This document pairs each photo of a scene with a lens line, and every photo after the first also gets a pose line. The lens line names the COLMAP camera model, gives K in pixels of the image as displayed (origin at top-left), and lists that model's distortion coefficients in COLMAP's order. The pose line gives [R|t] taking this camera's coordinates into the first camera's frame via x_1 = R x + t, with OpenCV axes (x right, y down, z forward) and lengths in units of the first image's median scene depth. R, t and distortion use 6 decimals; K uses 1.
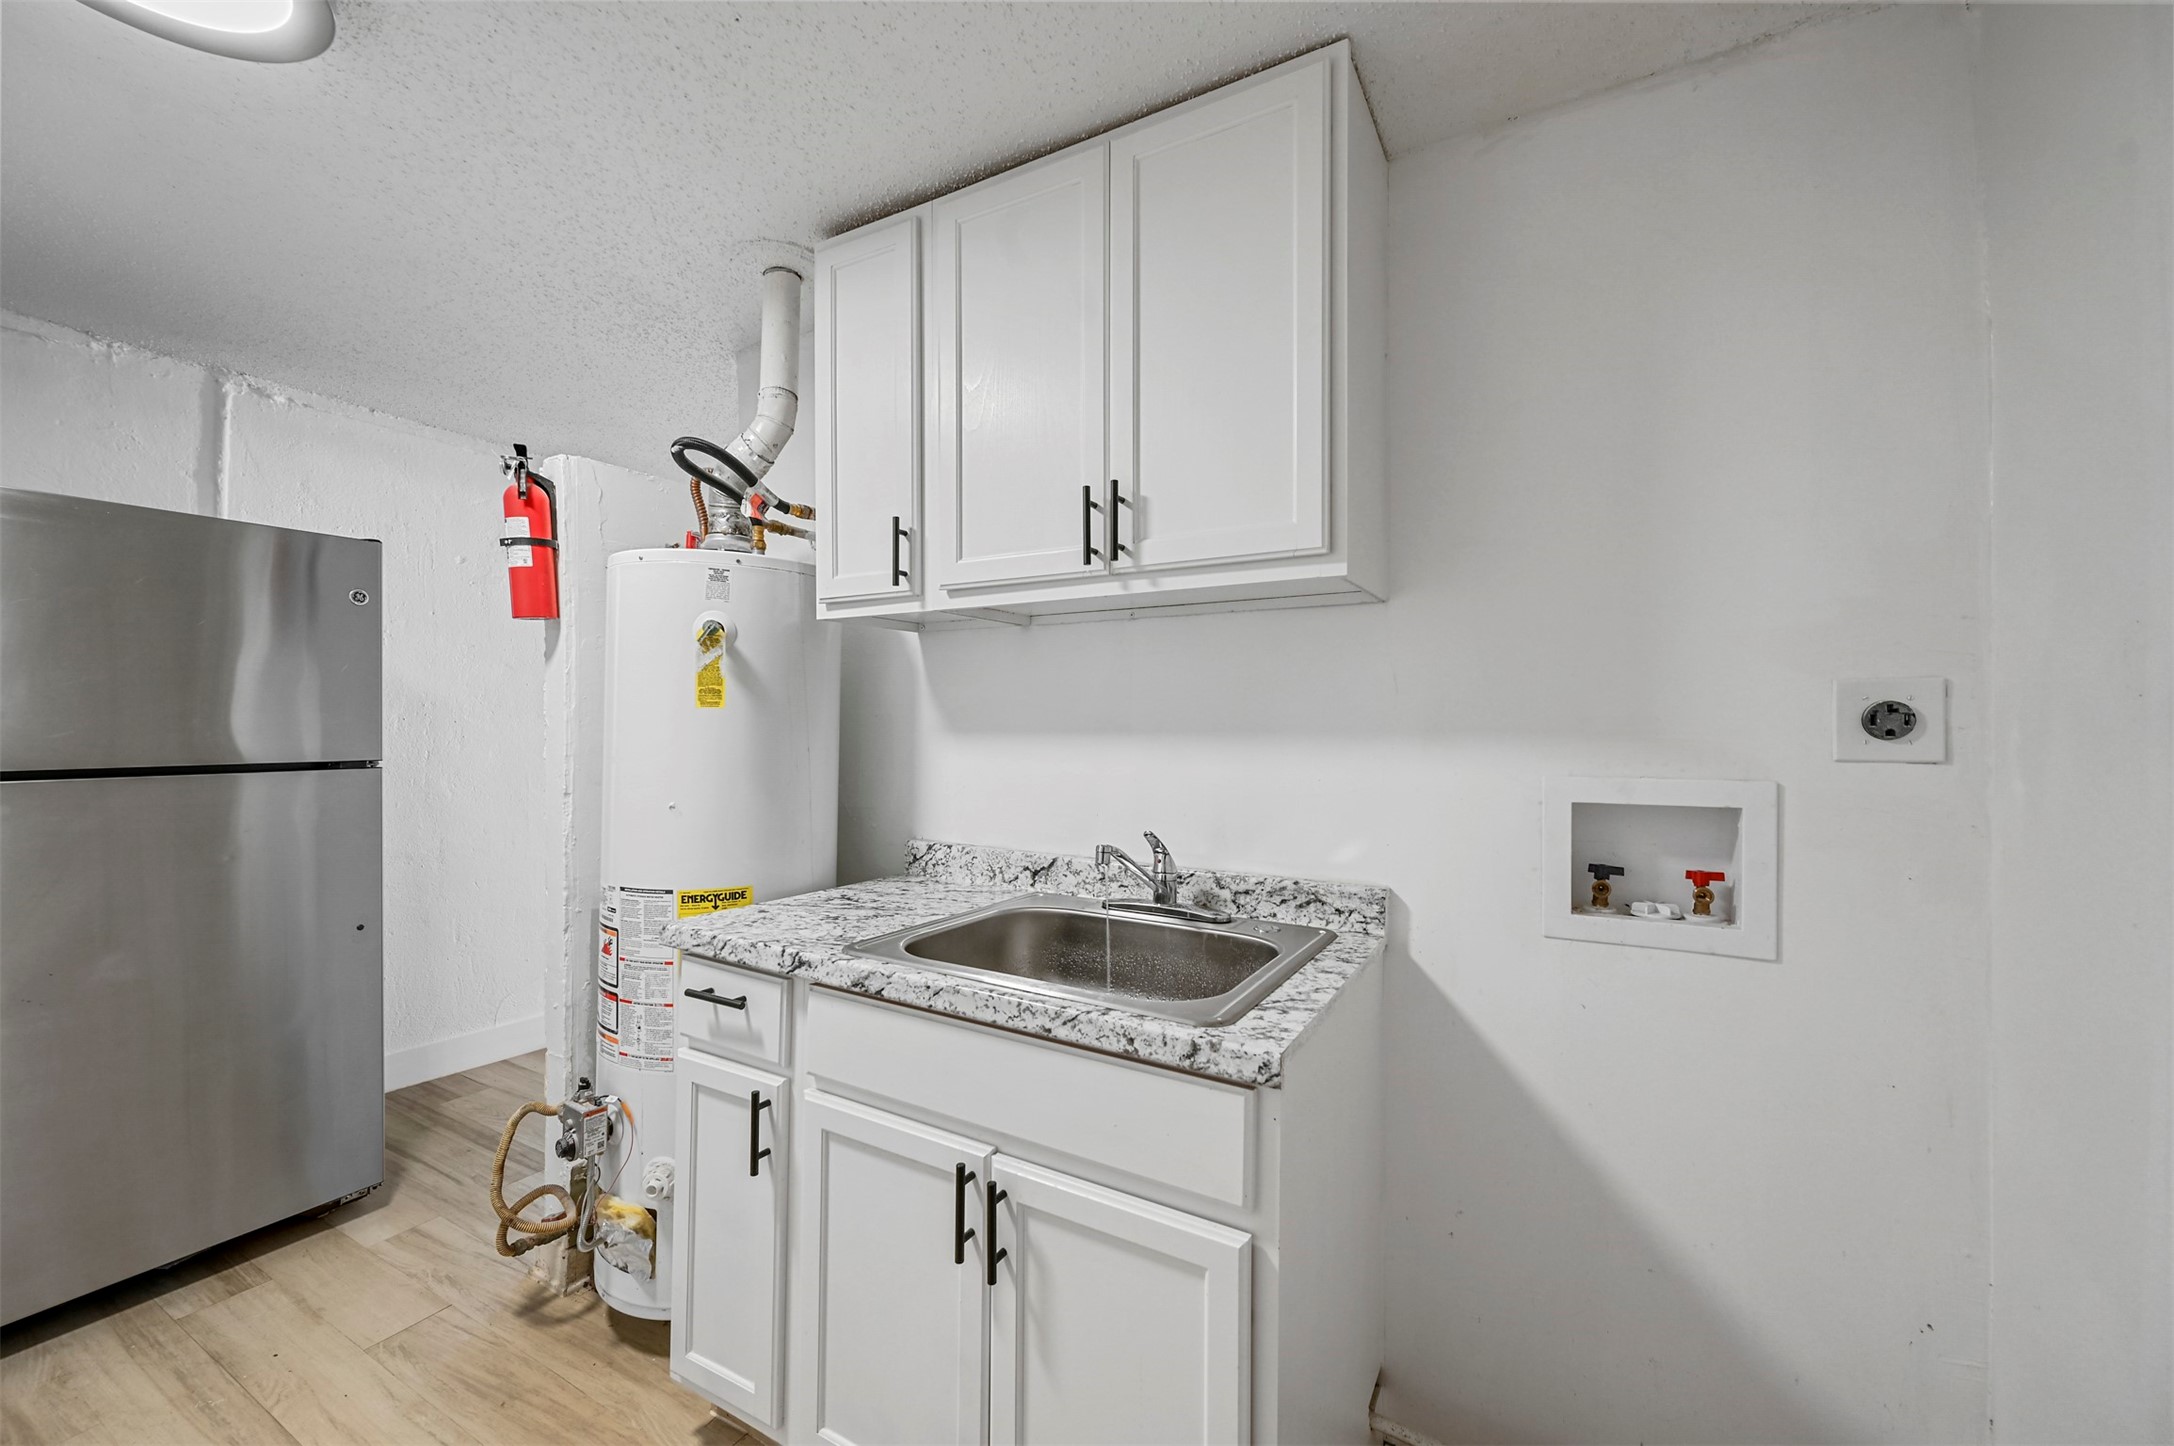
lens RADIAL K [[860.2, 0, 1097.7], [0, 860.2, 724.5], [0, 0, 1]] dist [-0.001482, 0.001040]
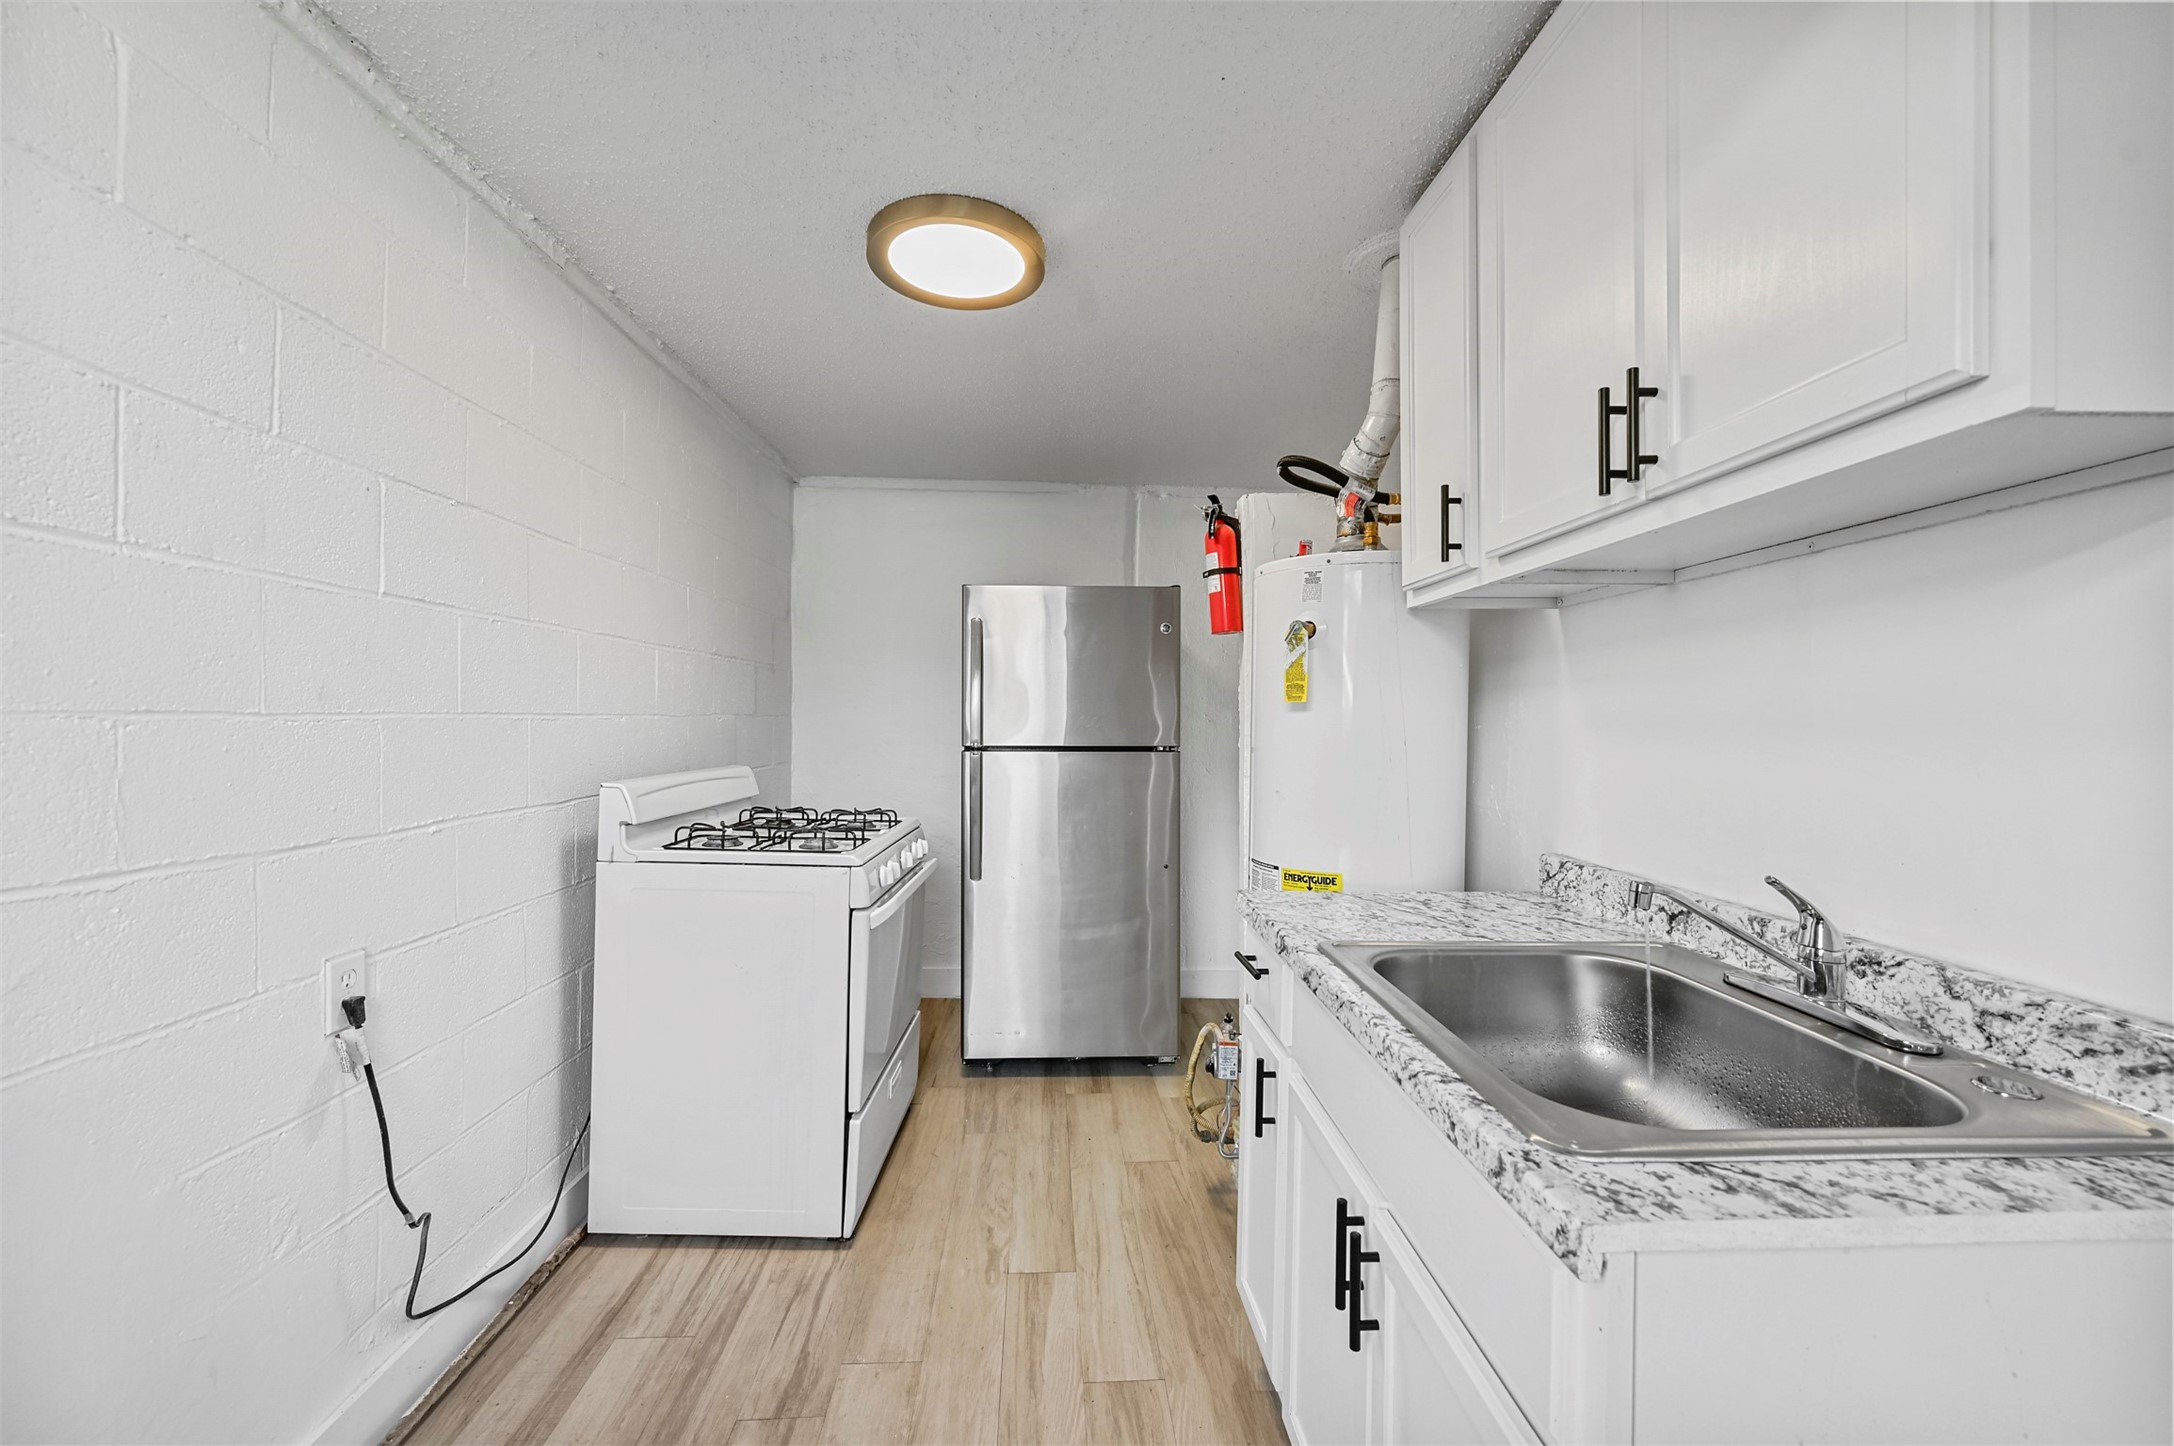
lens RADIAL K [[860.2, 0, 1091.9], [0, 860.2, 721.0], [0, 0, 1]] dist [-0.001482, 0.001040]
pose [[0.529447, -0.002195, -0.848340, 0.327829], [-0.002518, 0.999988, -0.004159, 0.010038], [0.848339, 0.004338, 0.529435, 0.210007]]
